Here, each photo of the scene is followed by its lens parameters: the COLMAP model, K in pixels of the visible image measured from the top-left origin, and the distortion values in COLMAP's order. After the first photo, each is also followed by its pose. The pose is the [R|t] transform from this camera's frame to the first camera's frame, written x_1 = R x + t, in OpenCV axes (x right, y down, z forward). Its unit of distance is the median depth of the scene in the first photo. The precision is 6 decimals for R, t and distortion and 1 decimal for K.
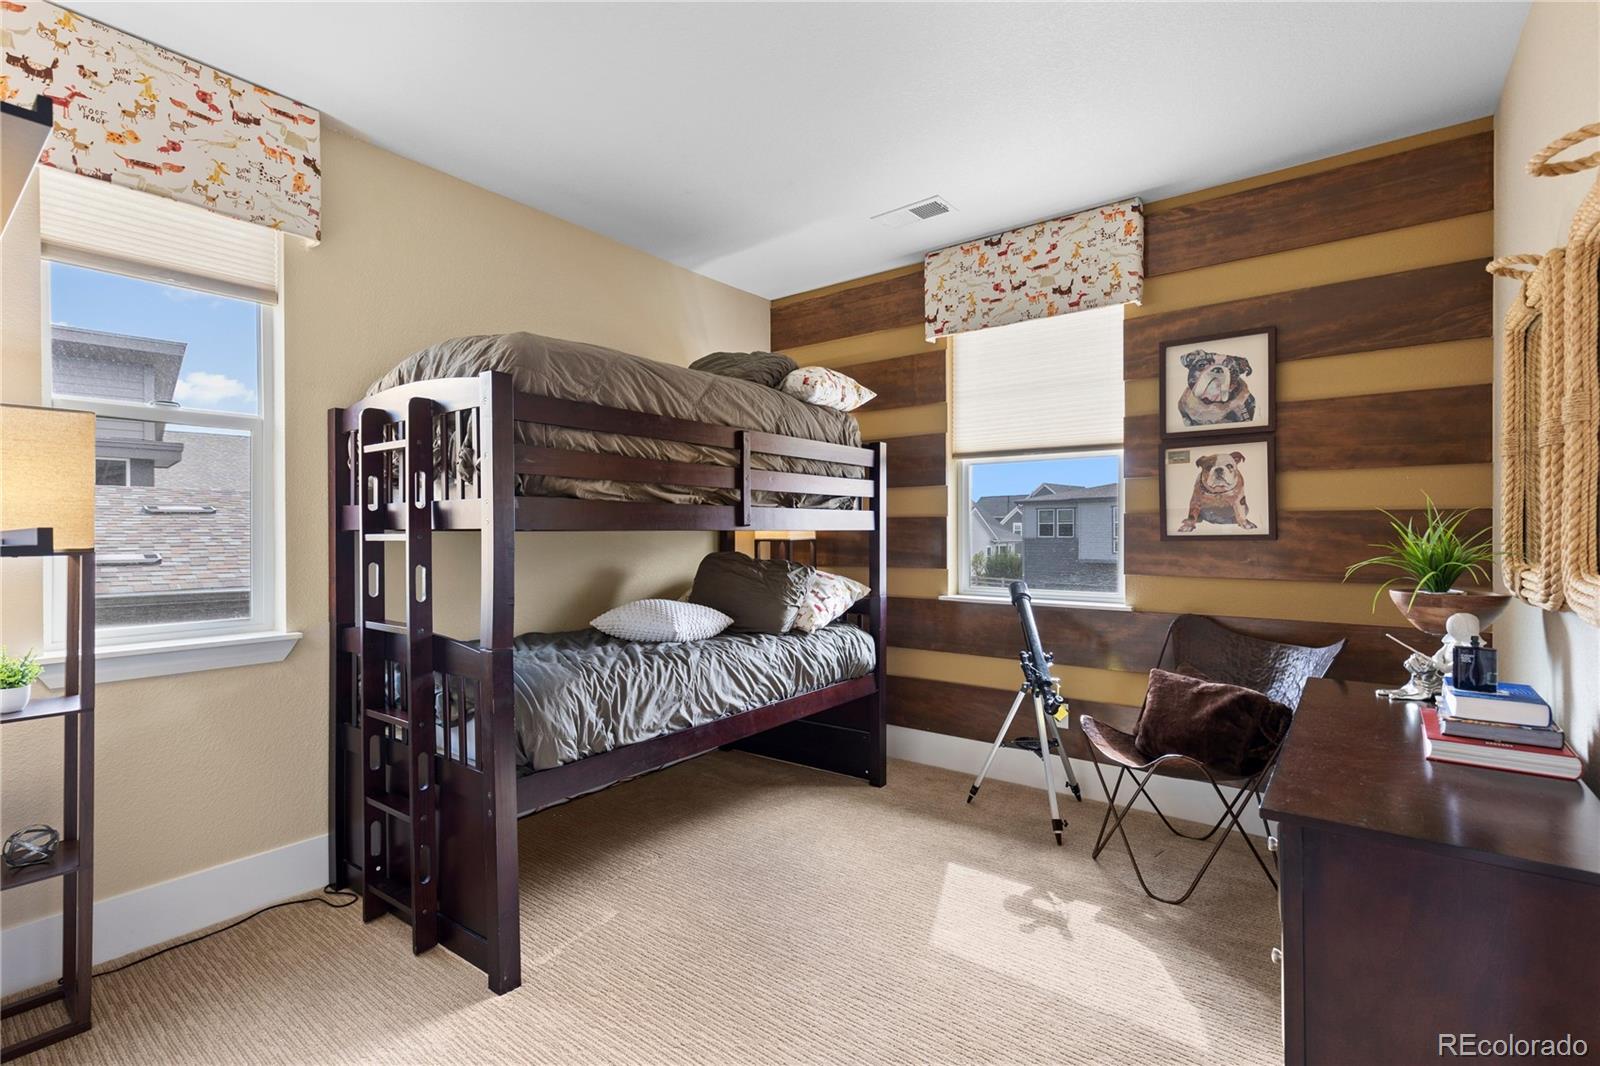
lens RADIAL K [[725.0, 0, 801.3], [0, 725.0, 530.7], [0, 0, 1]] dist [0.005548, -0.000482]
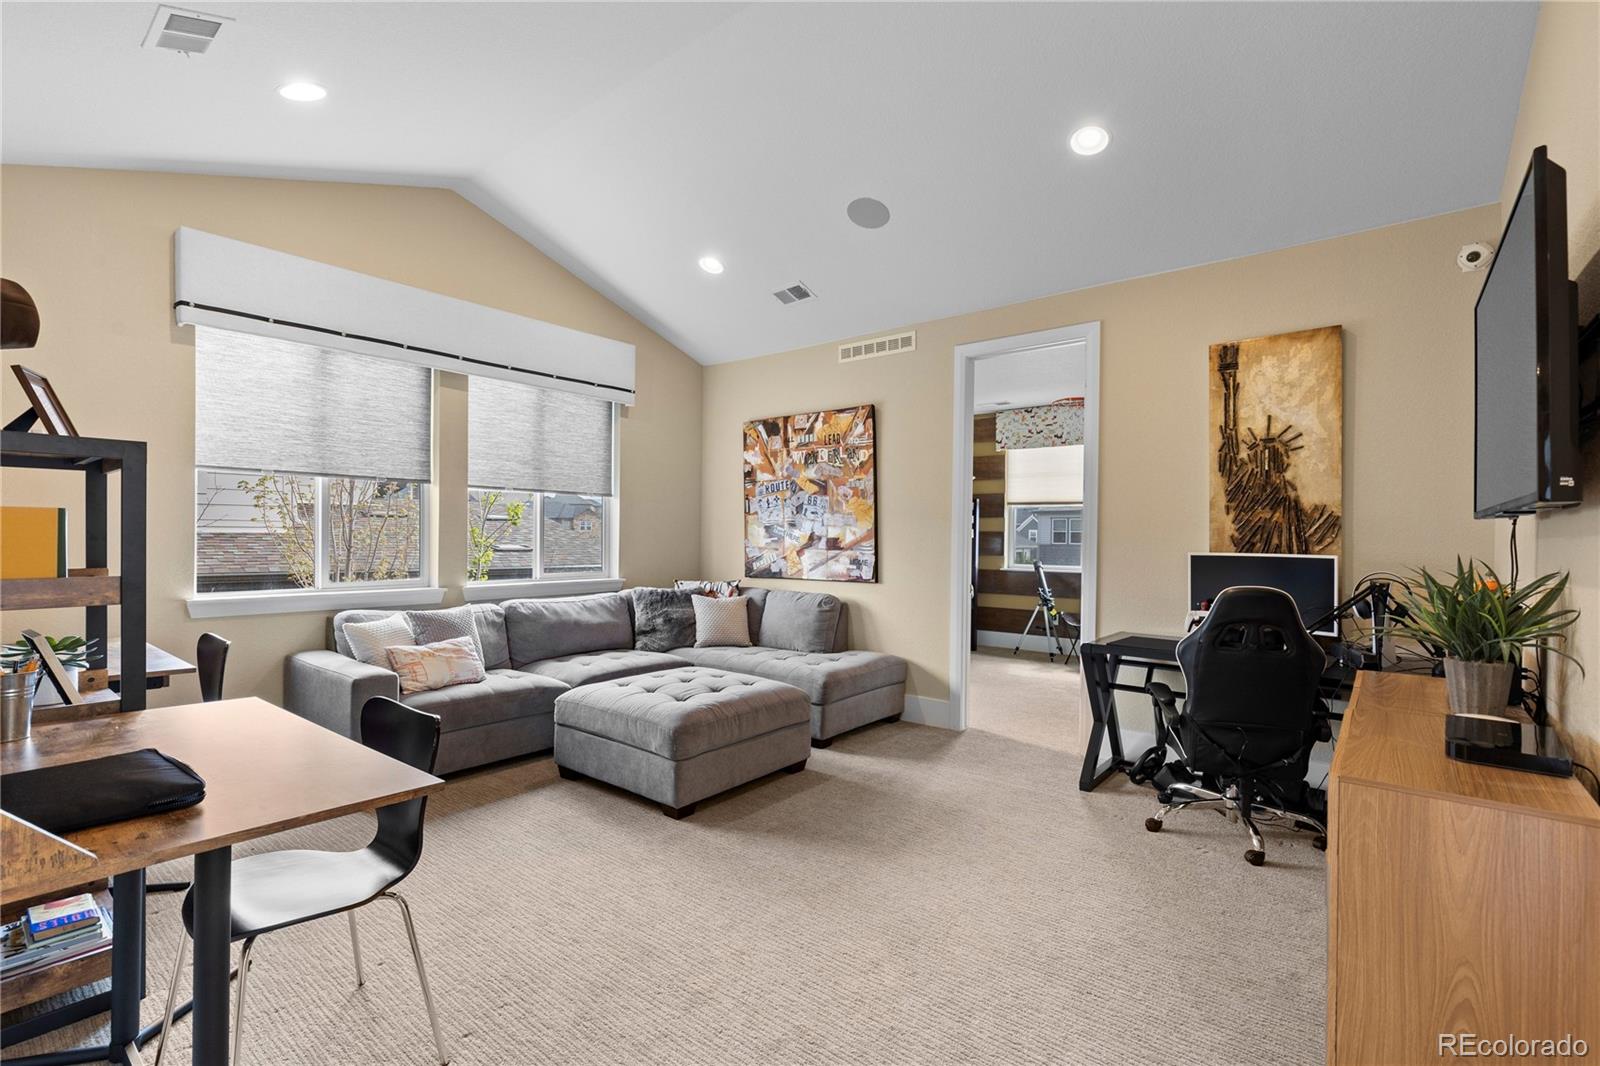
lens RADIAL K [[725.0, 0, 798.8], [0, 725.0, 536.0], [0, 0, 1]] dist [0.005548, -0.000482]
pose [[0.999667, 0.013769, -0.021812, -0.386572], [-0.013715, 0.999903, 0.002616, -0.003285], [0.021846, -0.002316, 0.999759, -1.245430]]
